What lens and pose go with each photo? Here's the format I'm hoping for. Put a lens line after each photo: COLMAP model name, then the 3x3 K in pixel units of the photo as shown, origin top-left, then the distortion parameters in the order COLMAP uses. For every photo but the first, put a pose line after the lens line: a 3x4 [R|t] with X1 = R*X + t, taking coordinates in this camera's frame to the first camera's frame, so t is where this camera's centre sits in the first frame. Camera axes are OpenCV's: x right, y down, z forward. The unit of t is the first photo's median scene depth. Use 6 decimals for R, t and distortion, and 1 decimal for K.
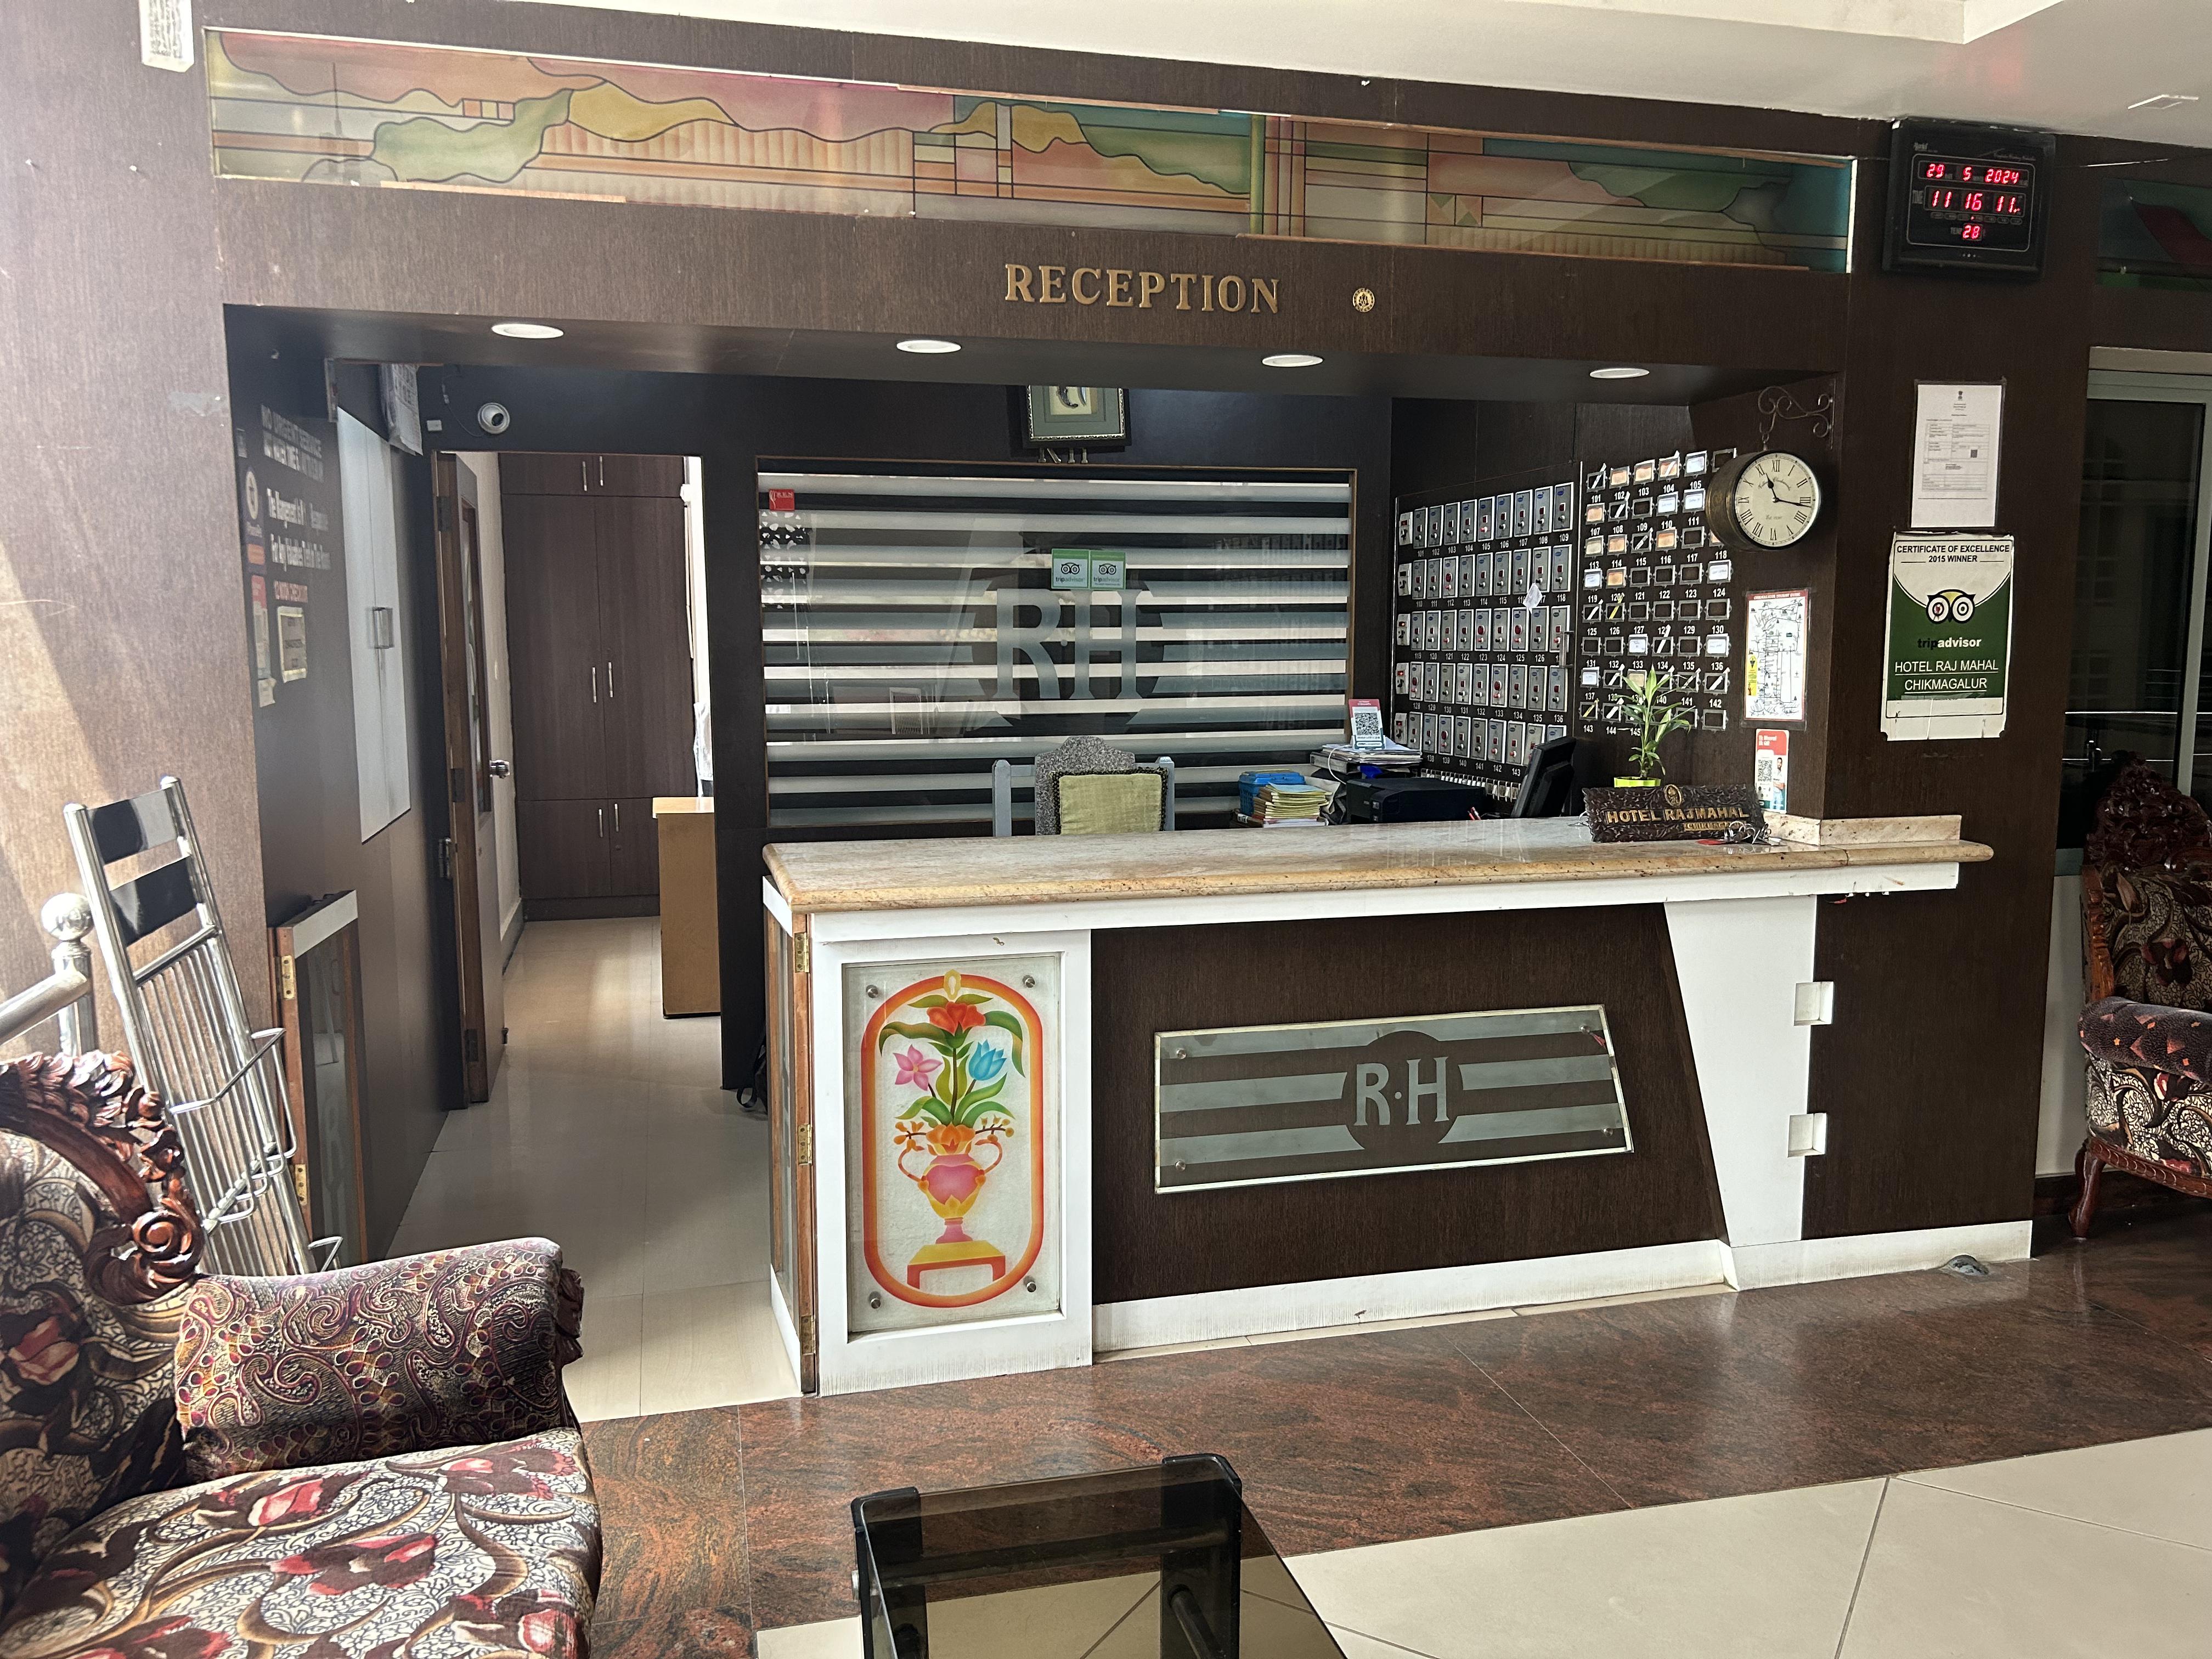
lens RADIAL K [[1655.6, 0, 1102.0], [0, 1655.6, 831.5], [0, 0, 1]] dist [-0.001040, -0.012085]
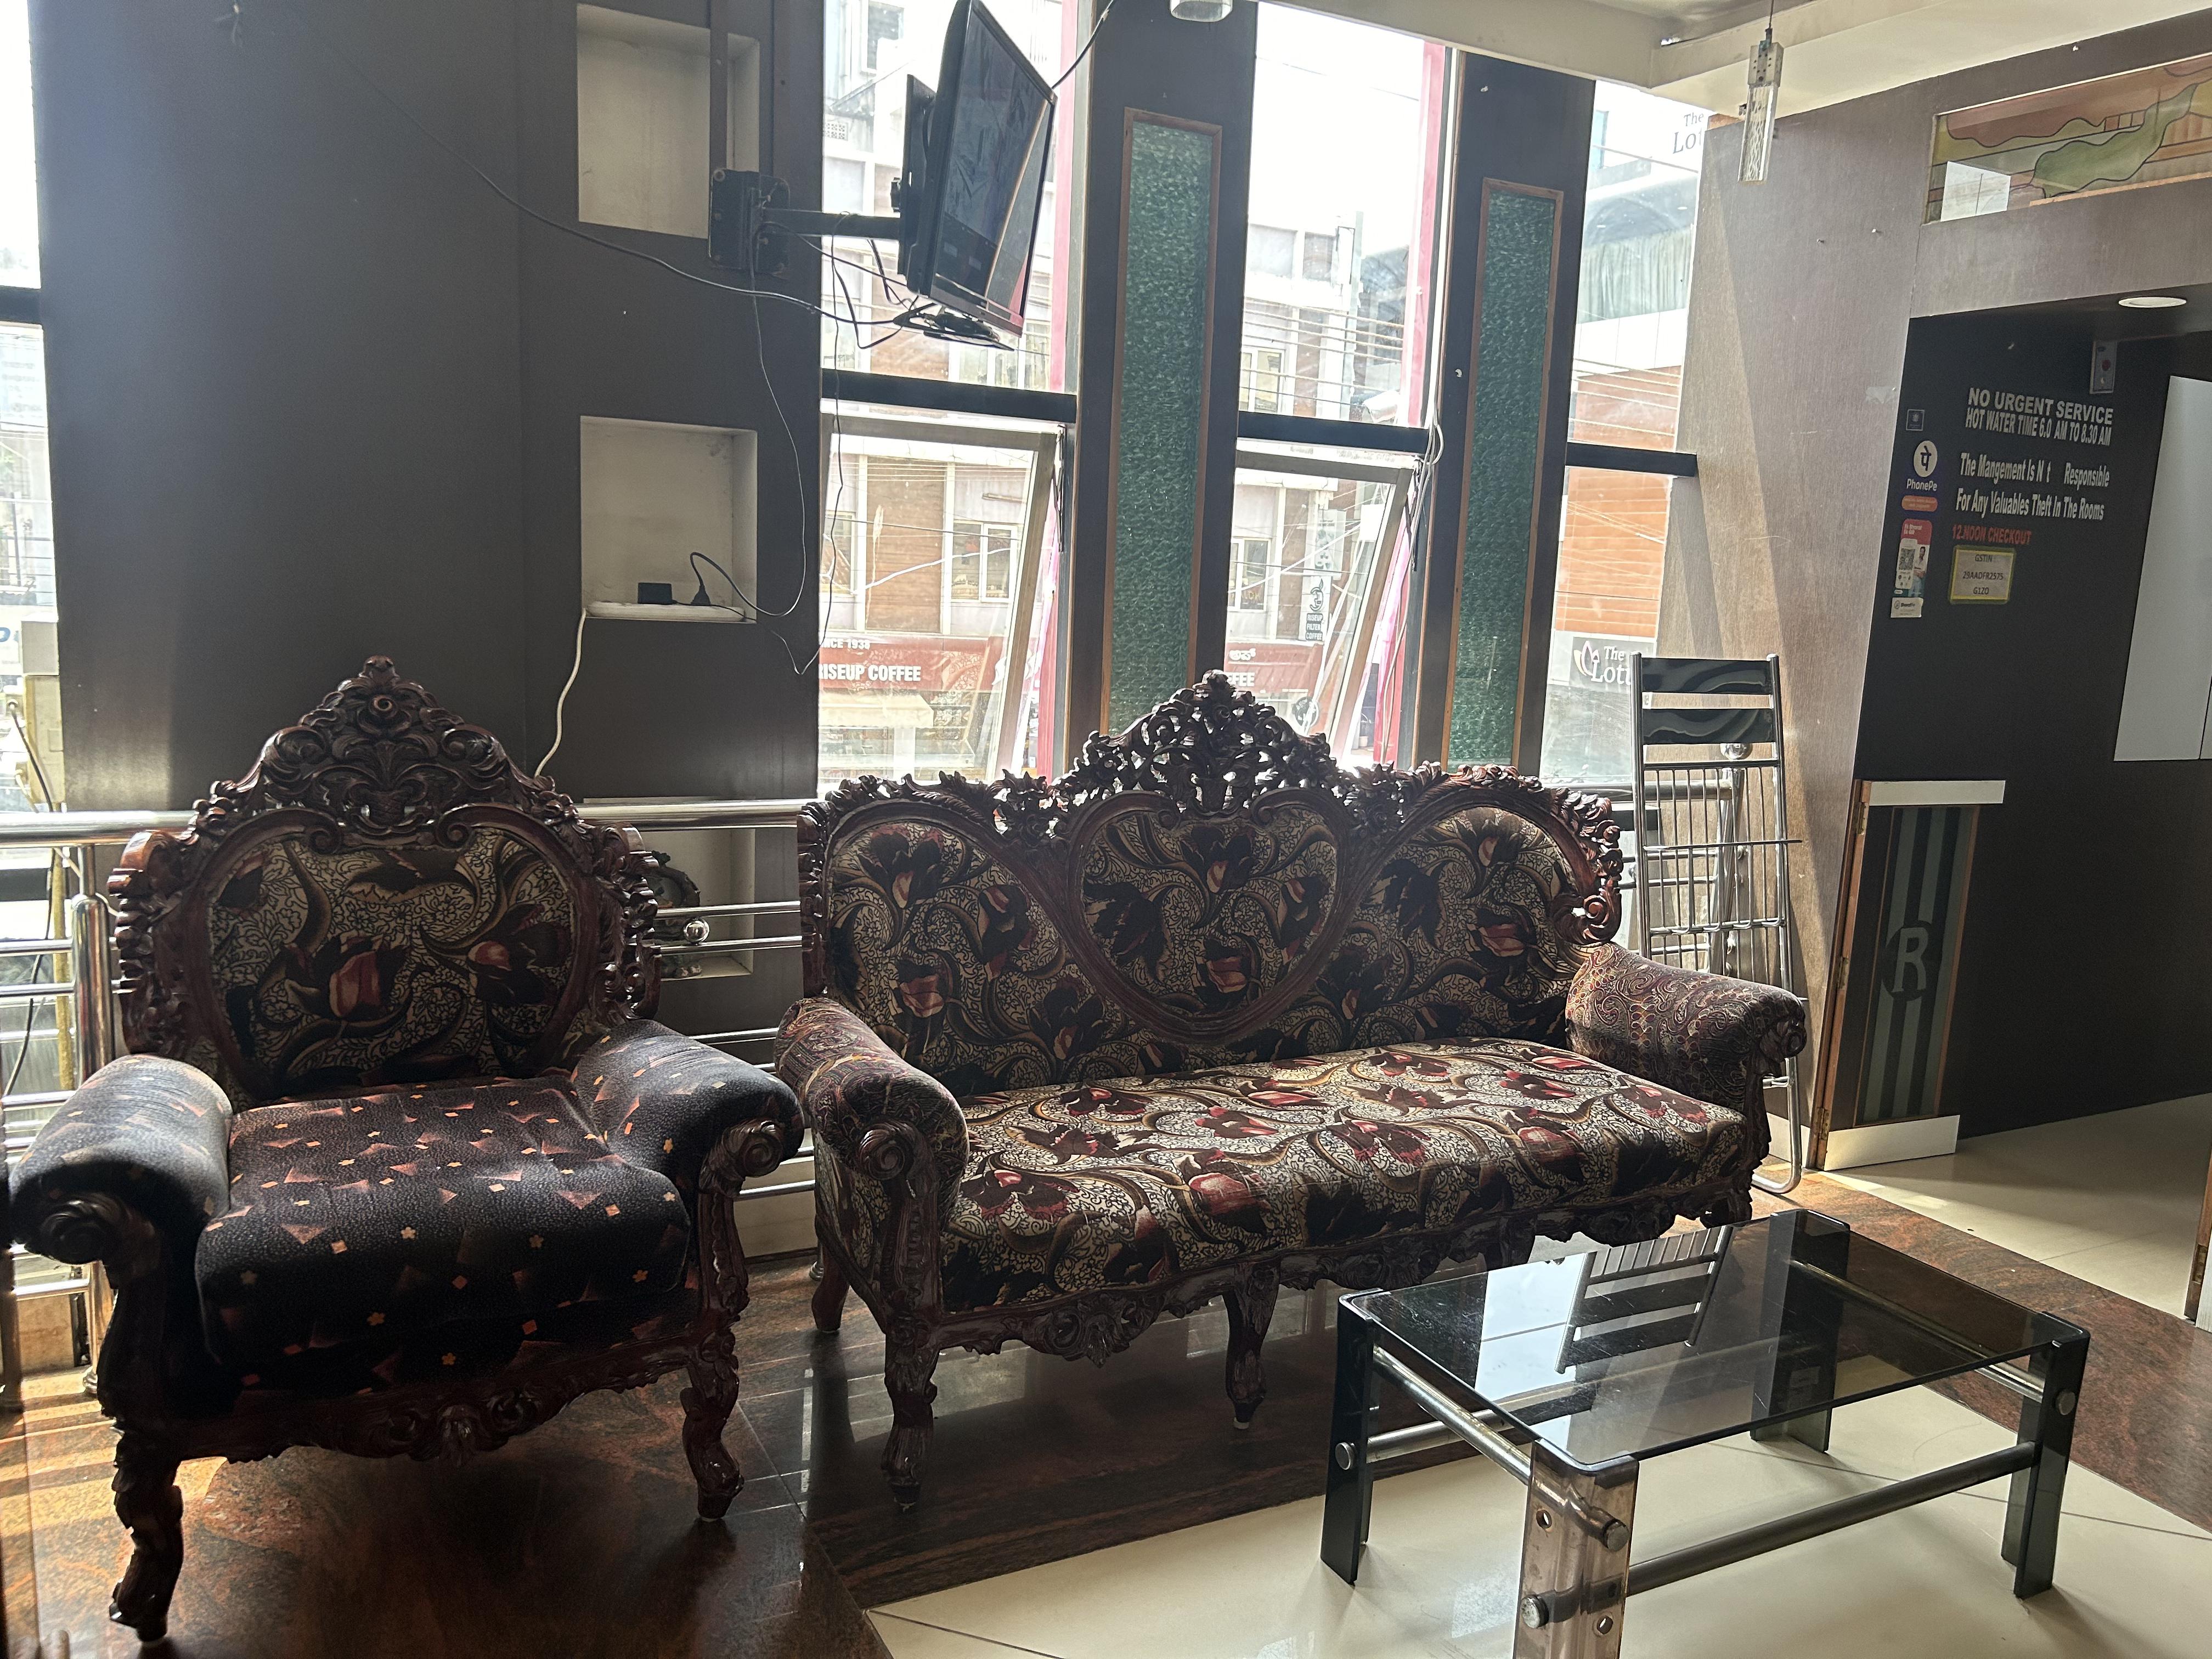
lens RADIAL K [[1655.6, 0, 1101.8], [0, 1655.6, 831.1], [0, 0, 1]] dist [-0.001040, -0.012085]
pose [[0.221548, 0.166665, -0.960801, 0.932168], [-0.162557, 0.977812, 0.132133, 0.029033], [0.961505, 0.126912, 0.243725, 0.109468]]
